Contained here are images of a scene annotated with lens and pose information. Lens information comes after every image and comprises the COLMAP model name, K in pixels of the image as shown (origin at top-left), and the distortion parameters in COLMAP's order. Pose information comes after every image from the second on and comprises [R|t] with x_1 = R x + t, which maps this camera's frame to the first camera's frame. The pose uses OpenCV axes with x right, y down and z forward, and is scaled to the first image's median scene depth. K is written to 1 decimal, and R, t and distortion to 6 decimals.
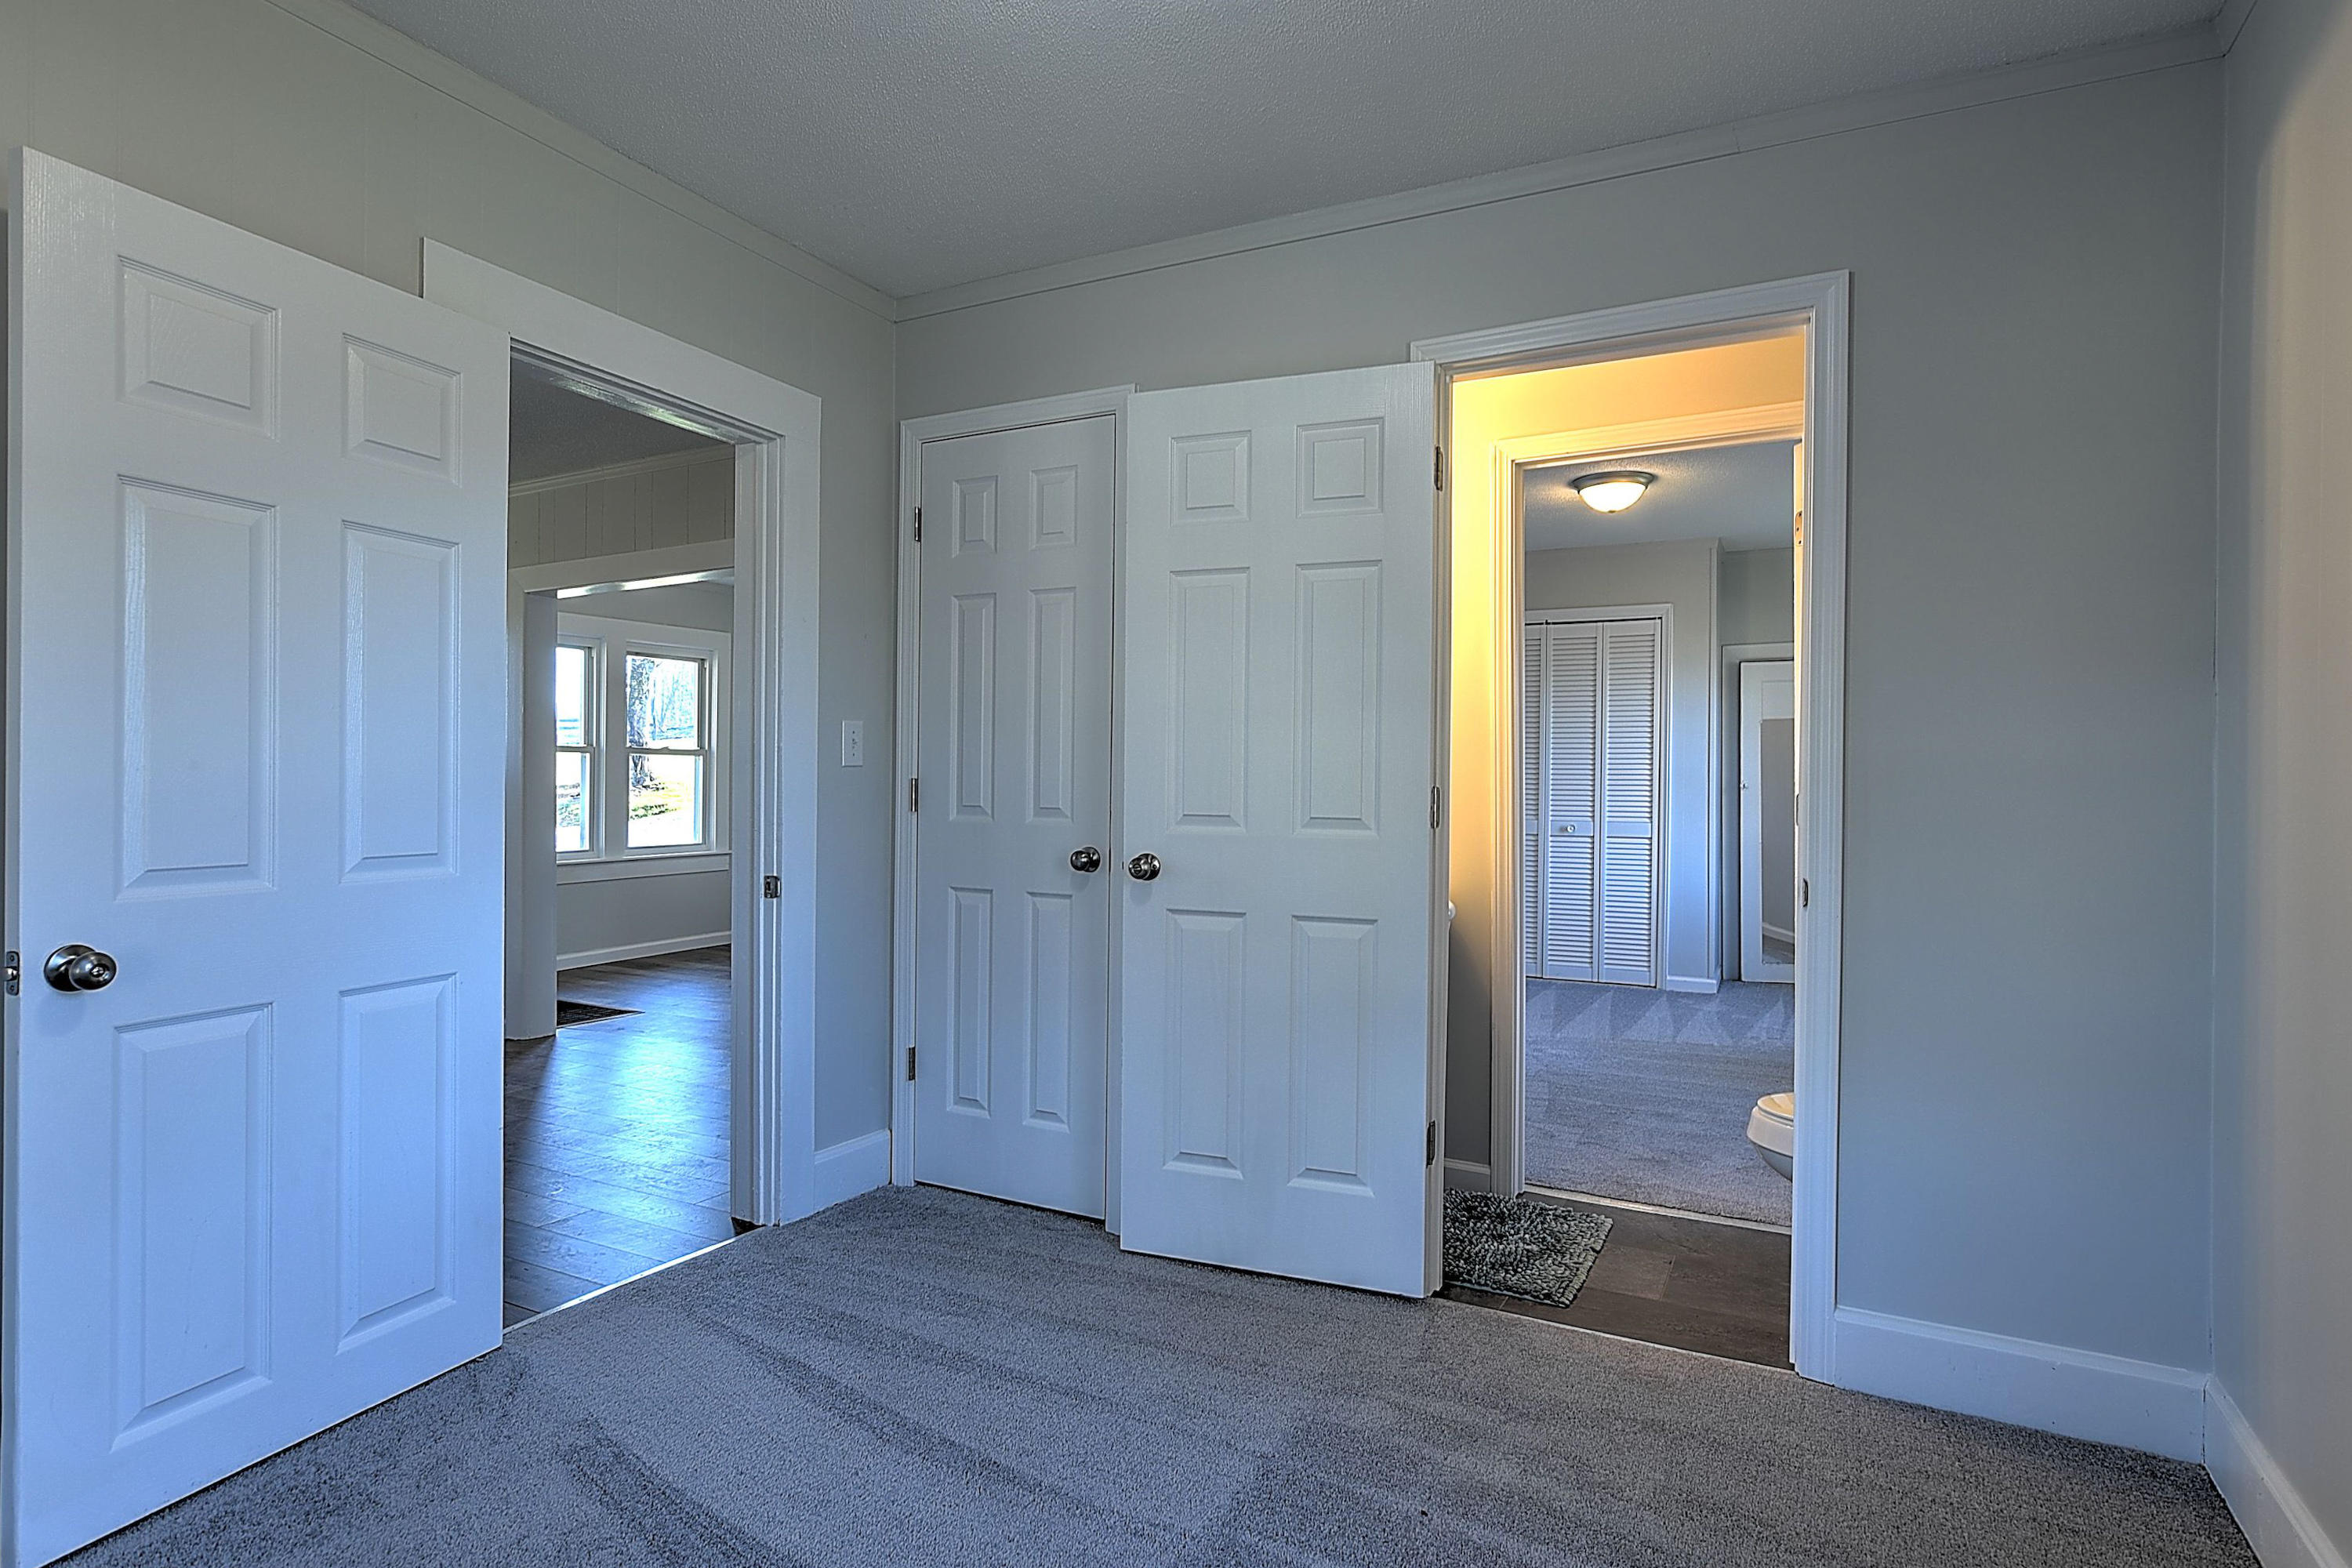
lens RADIAL K [[1238.6, 0, 1153.7], [0, 1238.6, 788.8], [0, 0, 1]] dist [-0.022833, 0.005060]
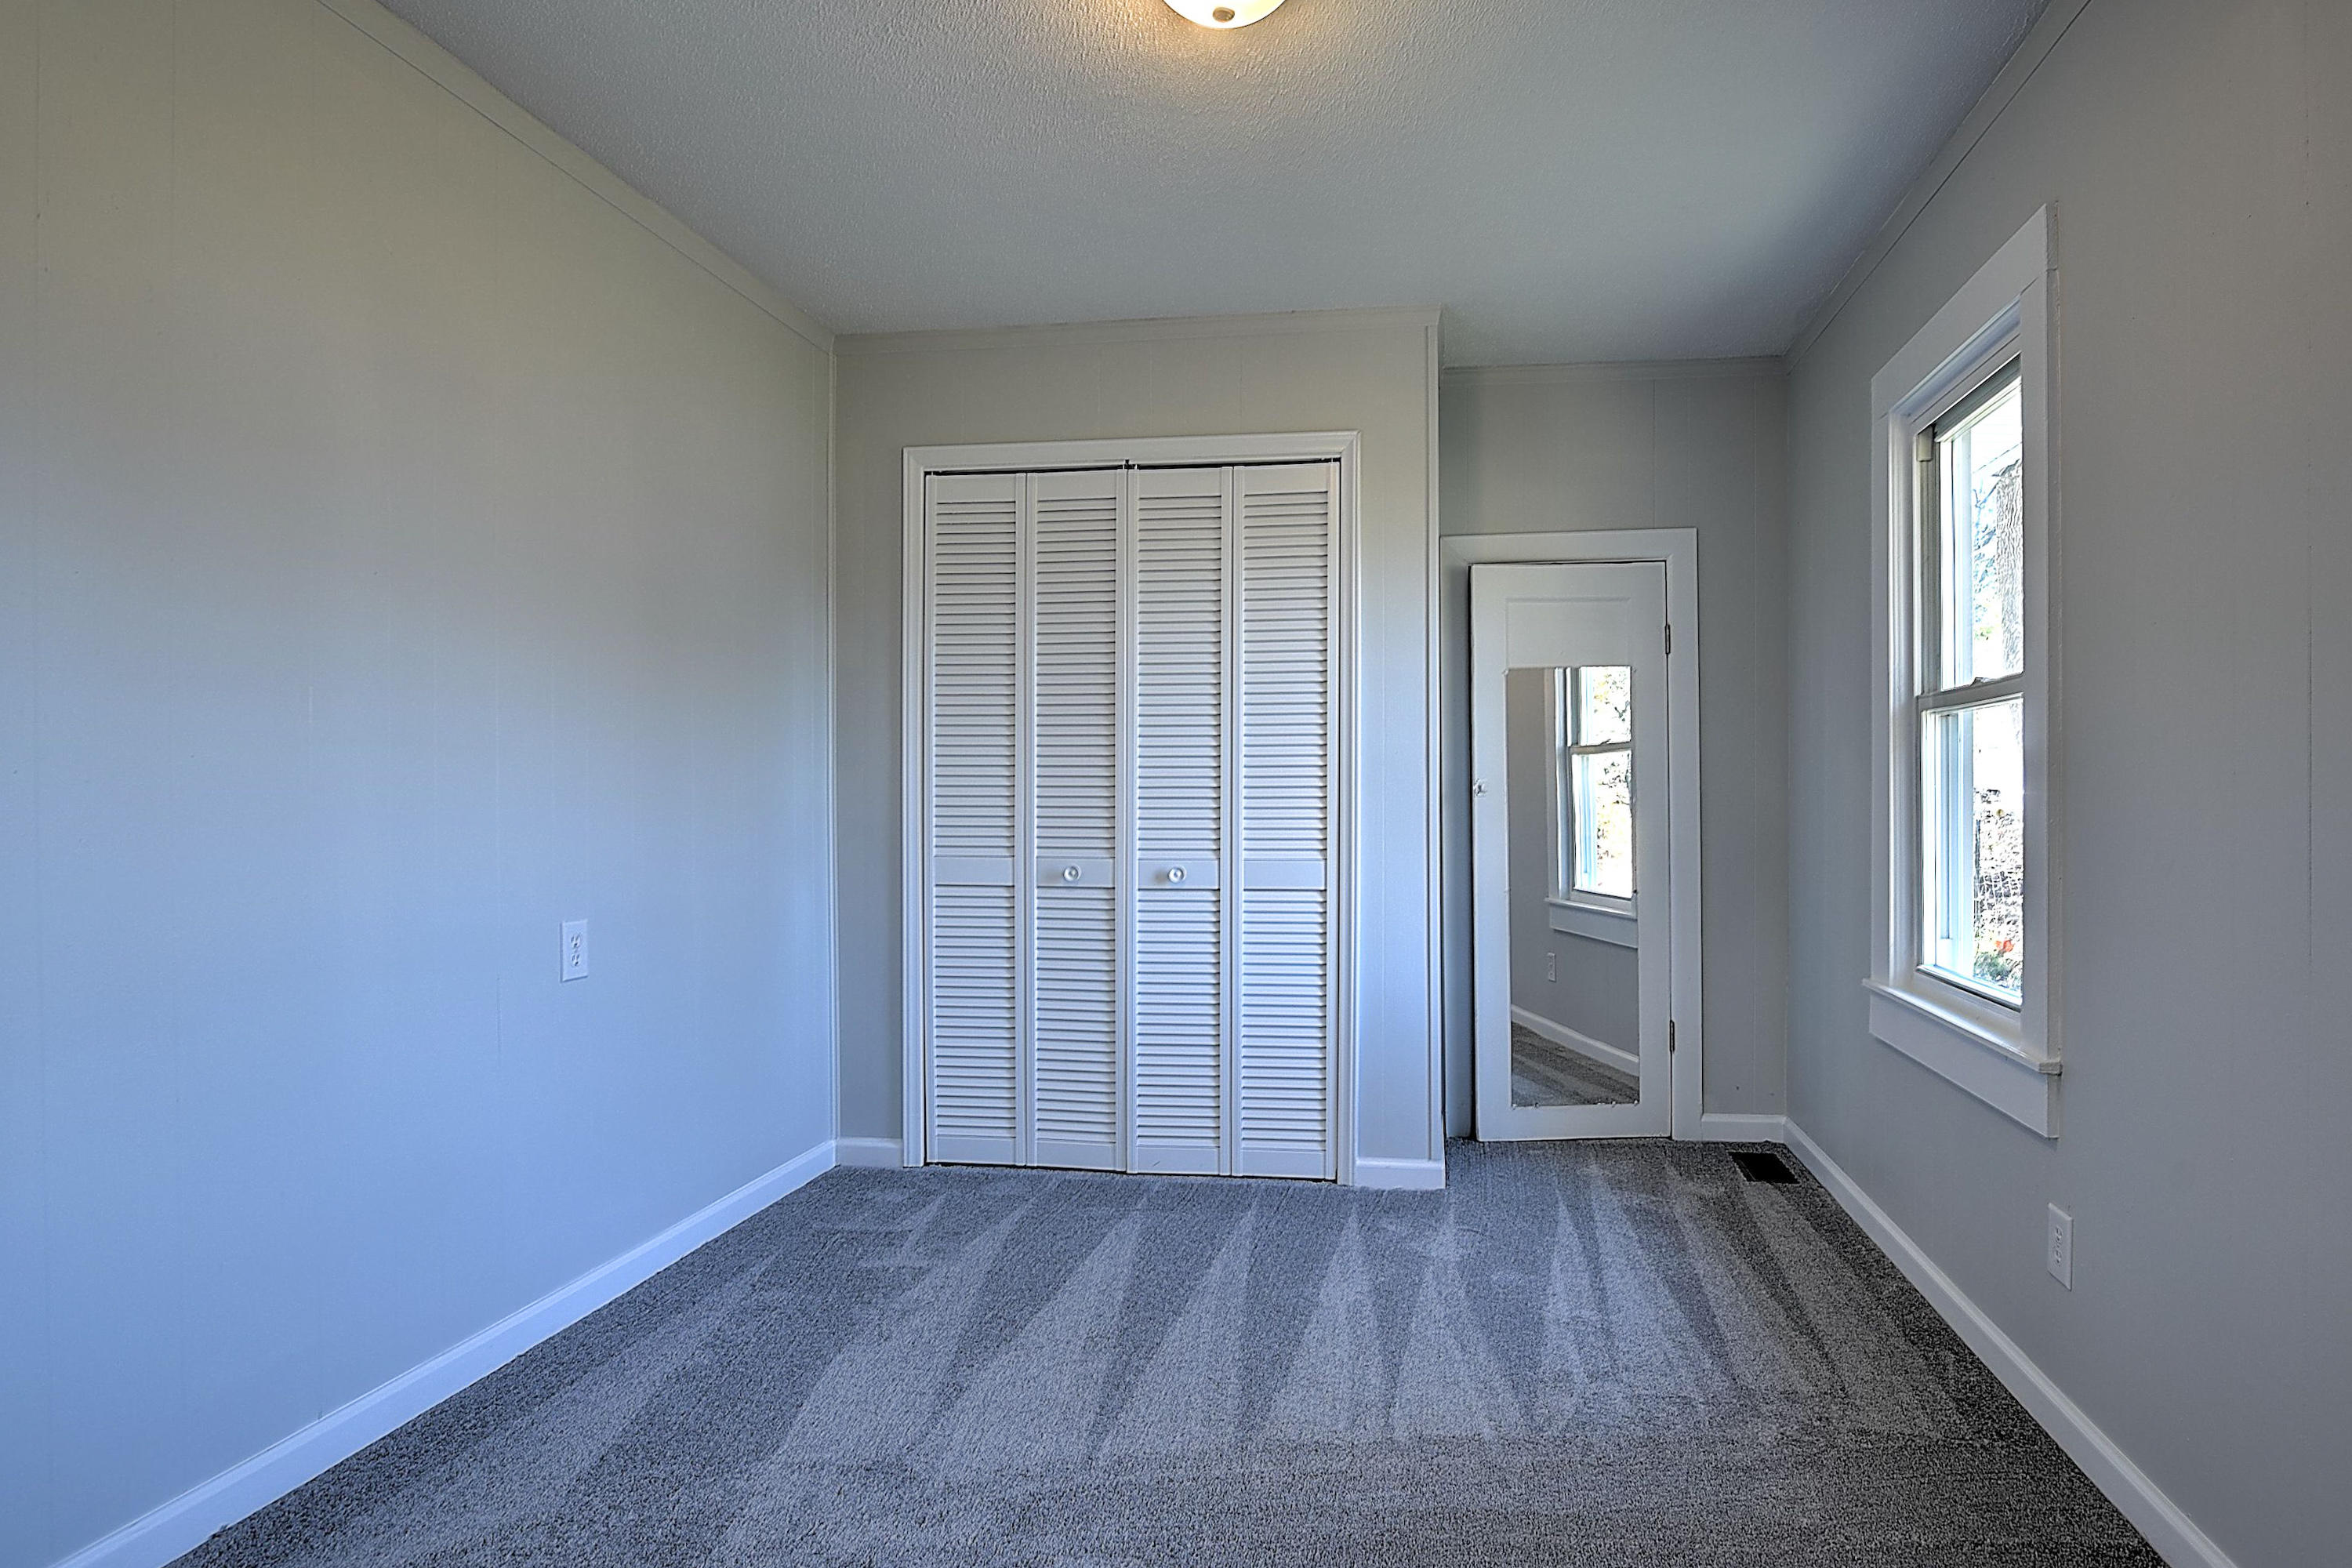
lens RADIAL K [[1238.6, 0, 1153.7], [0, 1238.6, 788.8], [0, 0, 1]] dist [-0.022833, 0.005060]
pose [[0.967054, -0.005174, 0.254520, 0.201313], [0.006683, 0.999965, -0.005066, -0.000628], [-0.254484, 0.006600, 0.967054, 0.514353]]
